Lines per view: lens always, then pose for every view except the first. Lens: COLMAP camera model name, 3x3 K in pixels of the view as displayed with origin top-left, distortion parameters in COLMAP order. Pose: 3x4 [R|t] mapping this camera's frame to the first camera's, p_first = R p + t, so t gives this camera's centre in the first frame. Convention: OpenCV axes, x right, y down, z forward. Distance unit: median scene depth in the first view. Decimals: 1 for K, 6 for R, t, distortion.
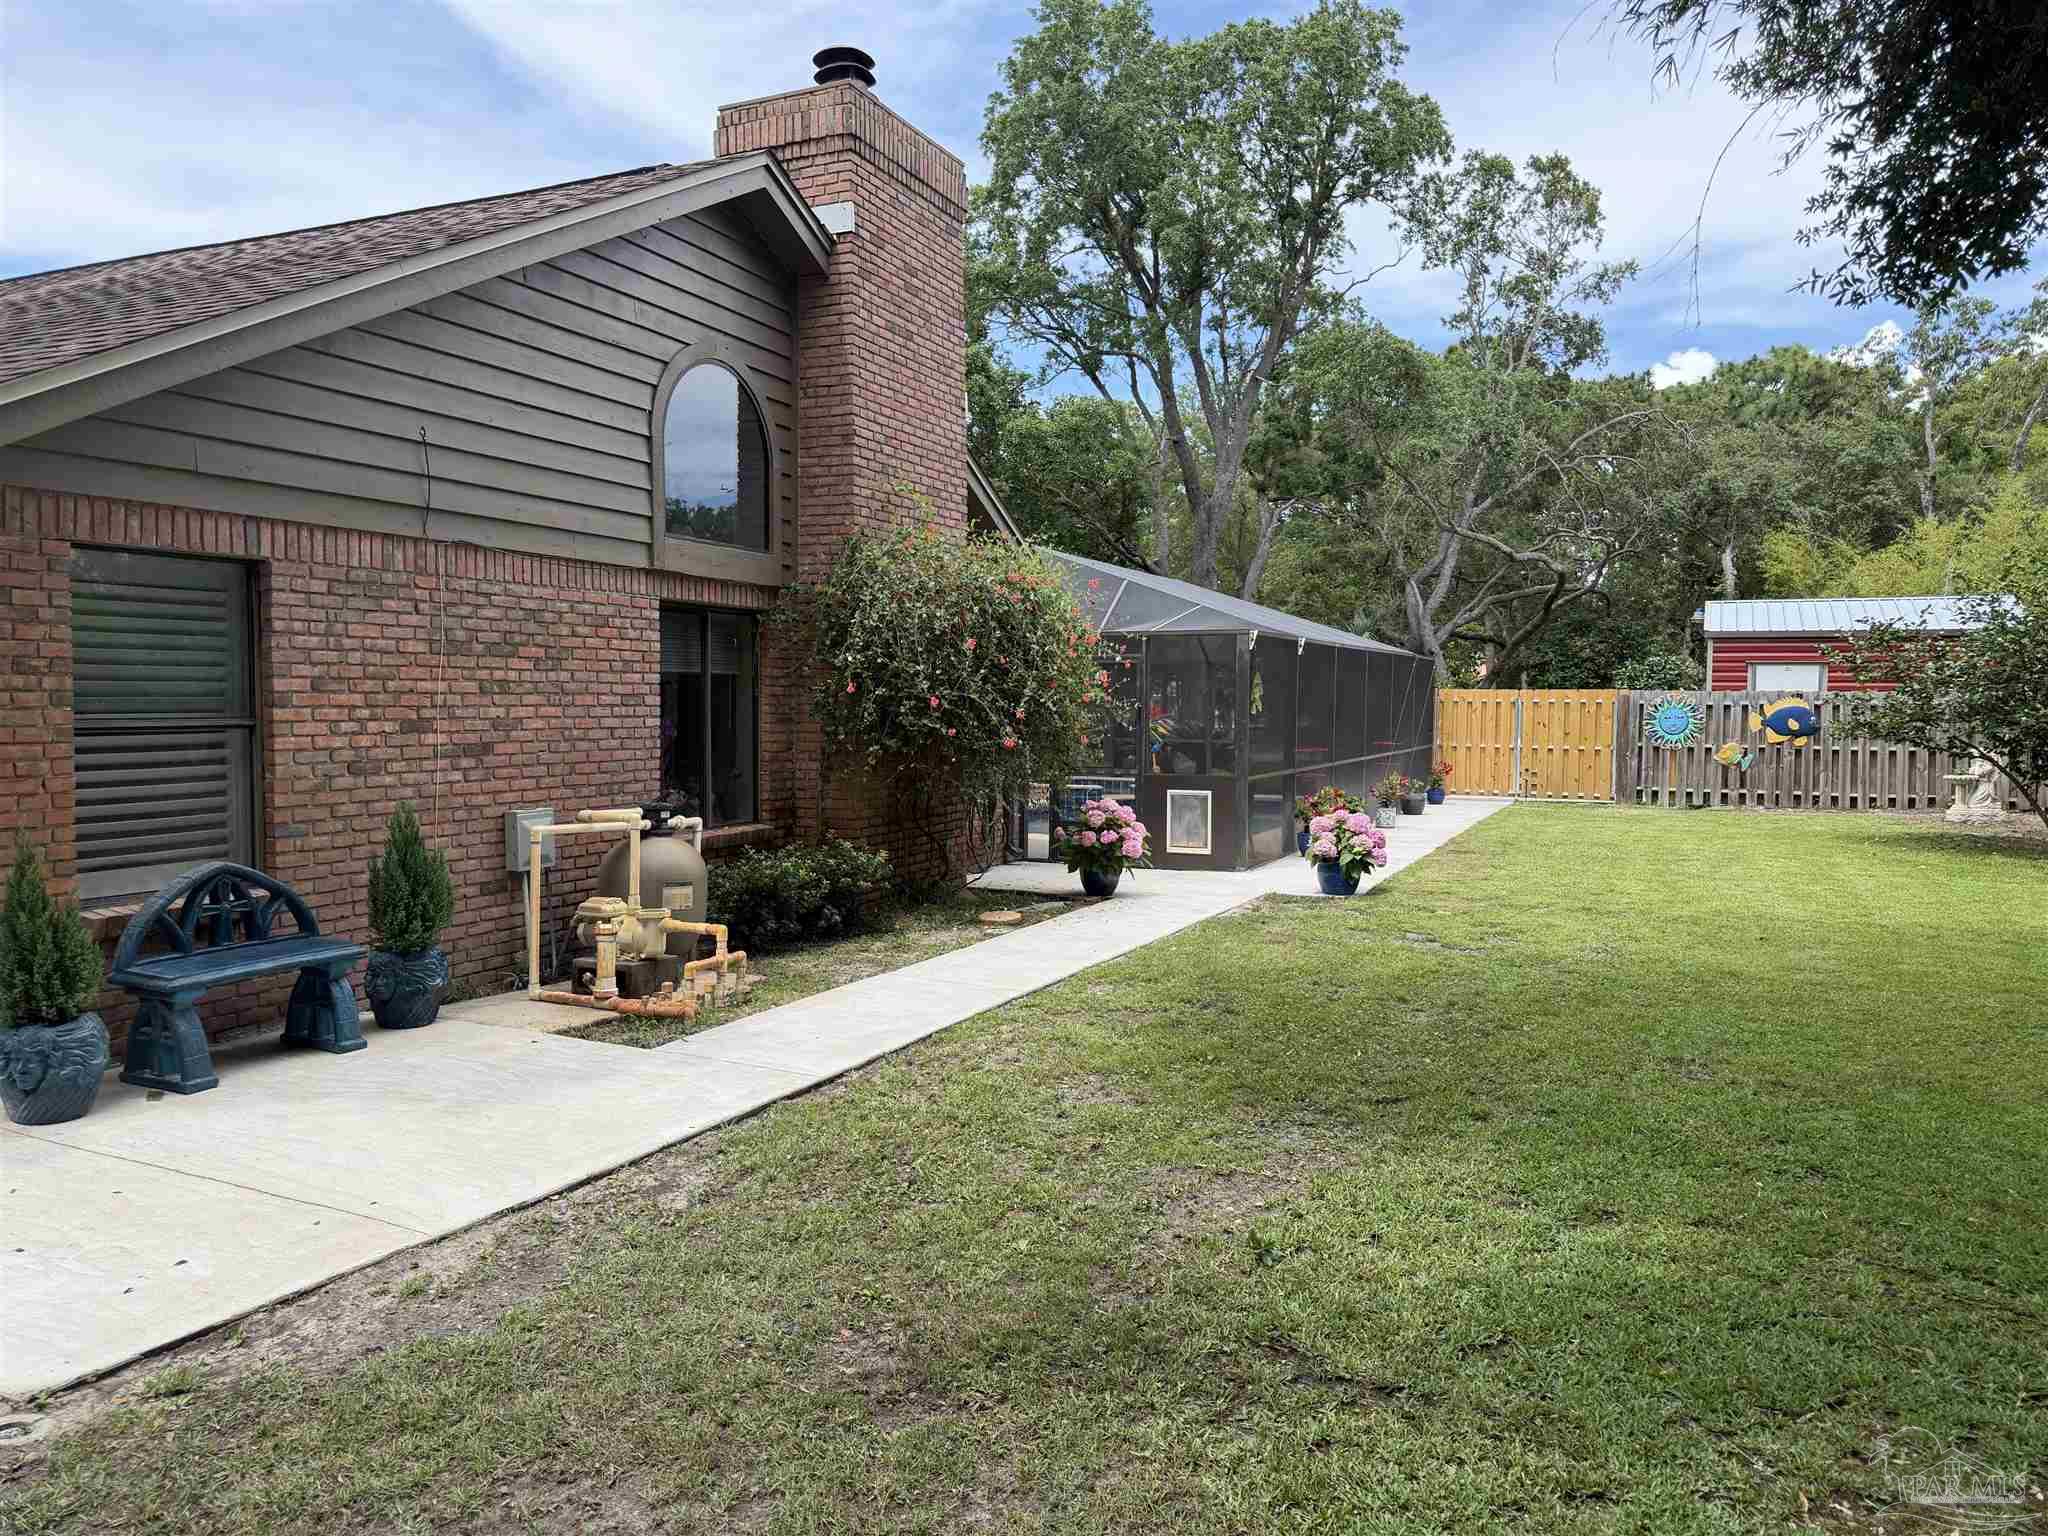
lens RADIAL K [[1414.5, 0, 1024.0], [0, 1414.5, 768.0], [0, 0, 1]] dist [-0.019966, -0.002647]
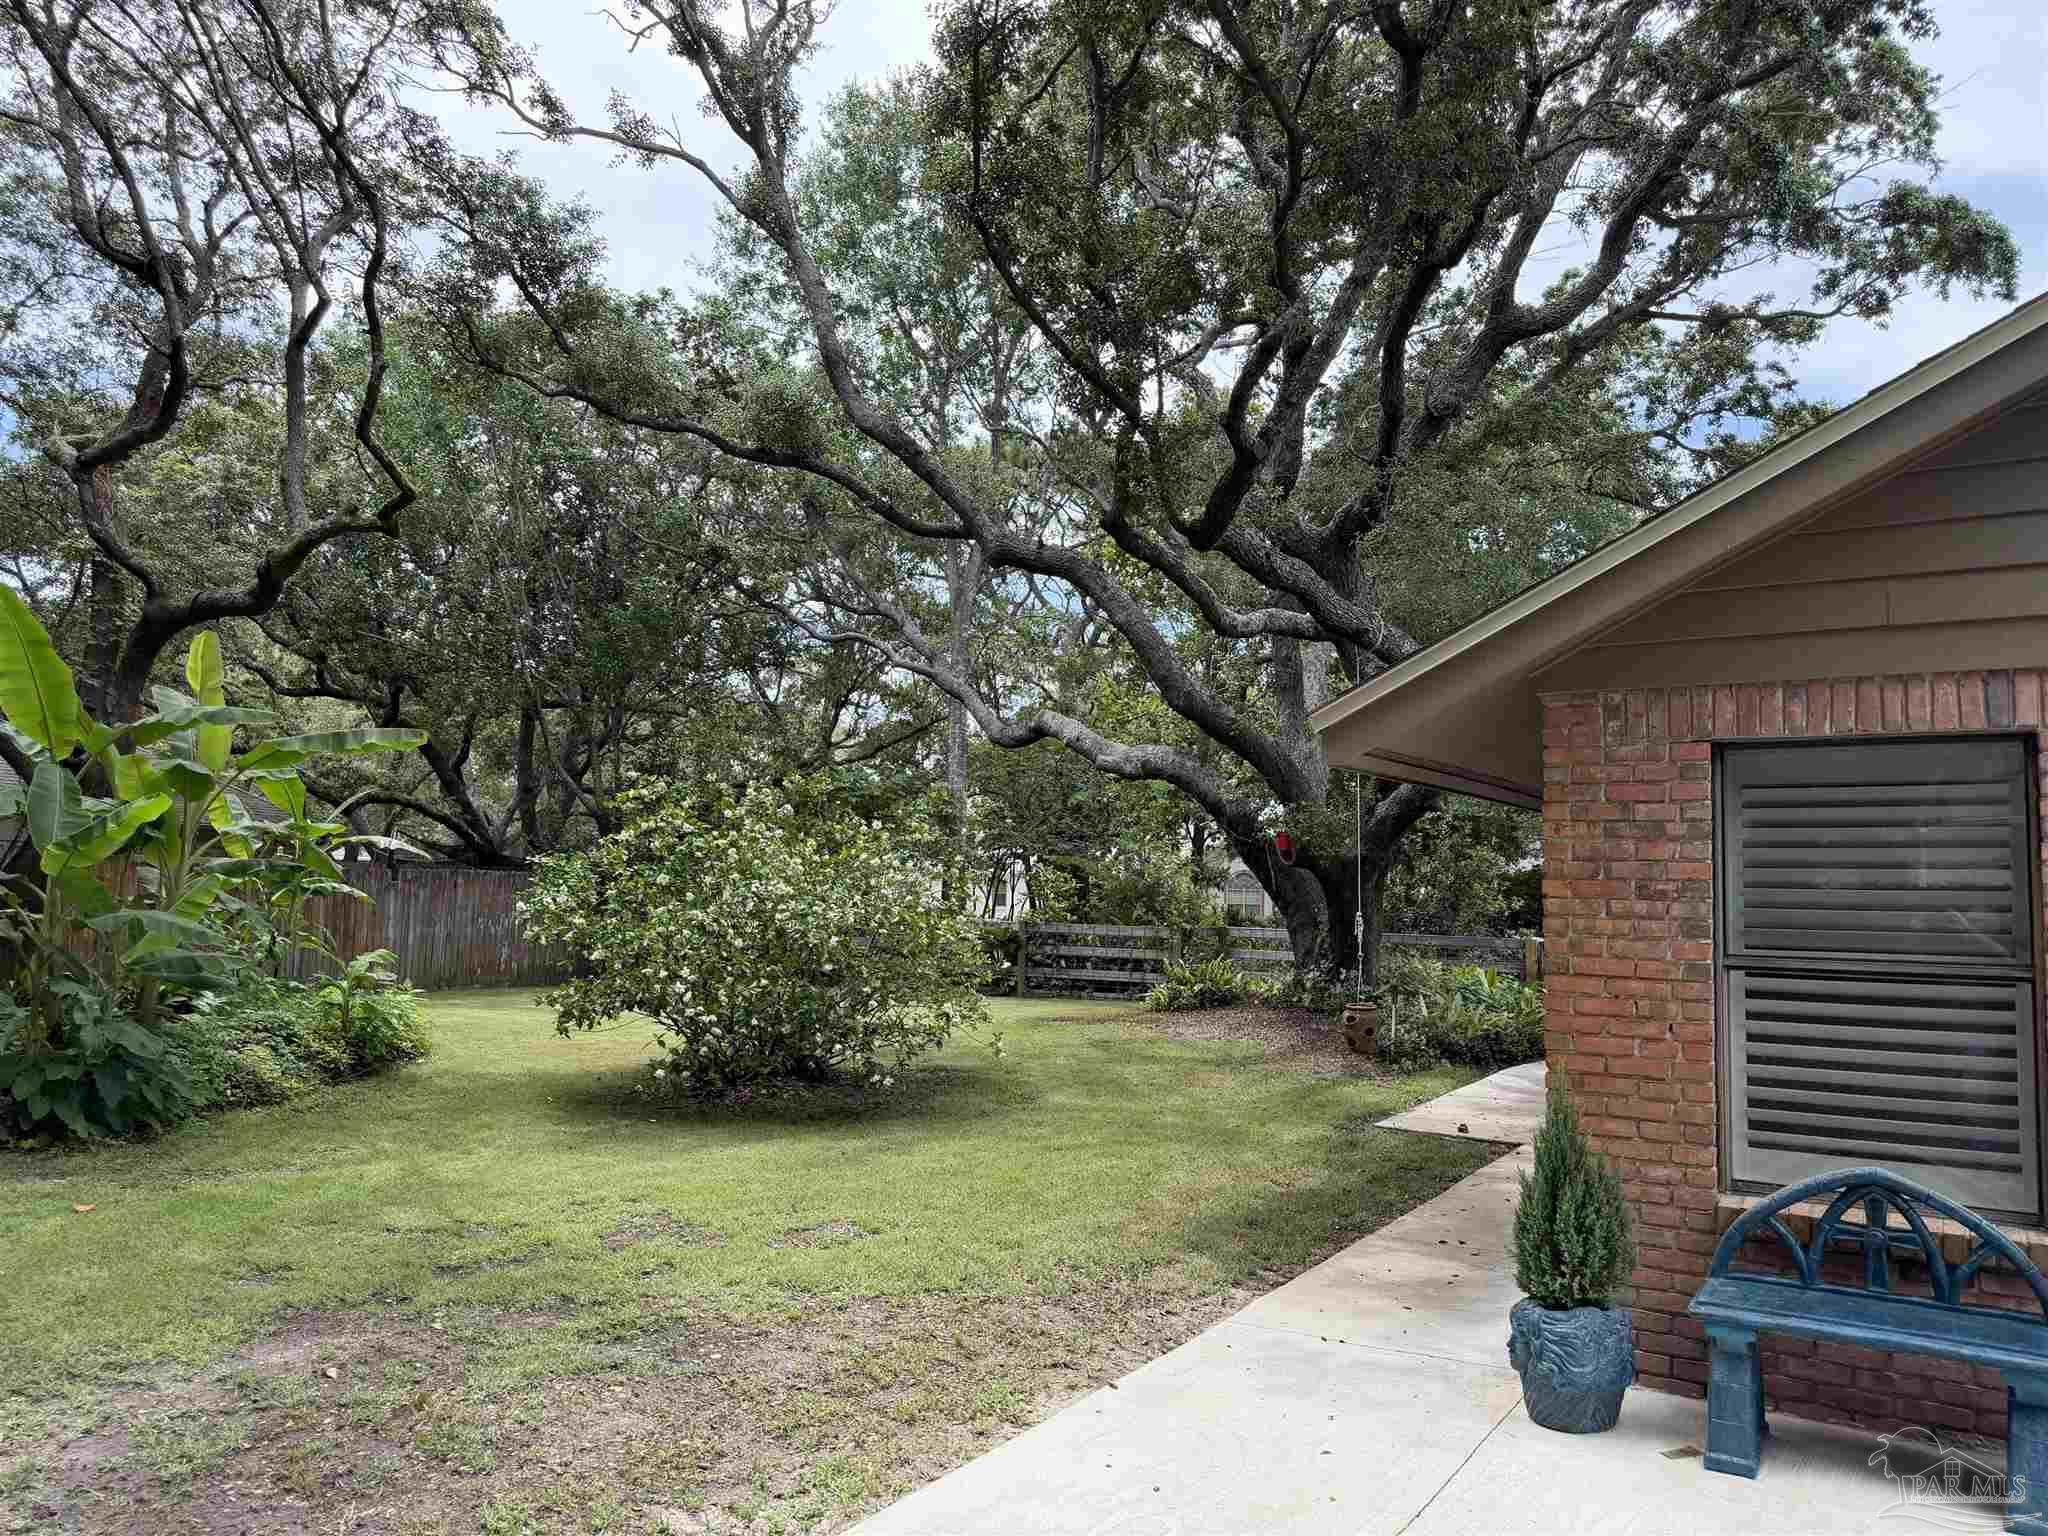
lens RADIAL K [[1414.5, 0, 1024.0], [0, 1414.5, 768.0], [0, 0, 1]] dist [-0.019966, -0.002647]
pose [[-0.138426, -0.083846, -0.986817, 0.191833], [-0.064372, 0.995064, -0.075517, -0.050808], [0.988279, 0.053070, -0.143140, 0.652261]]
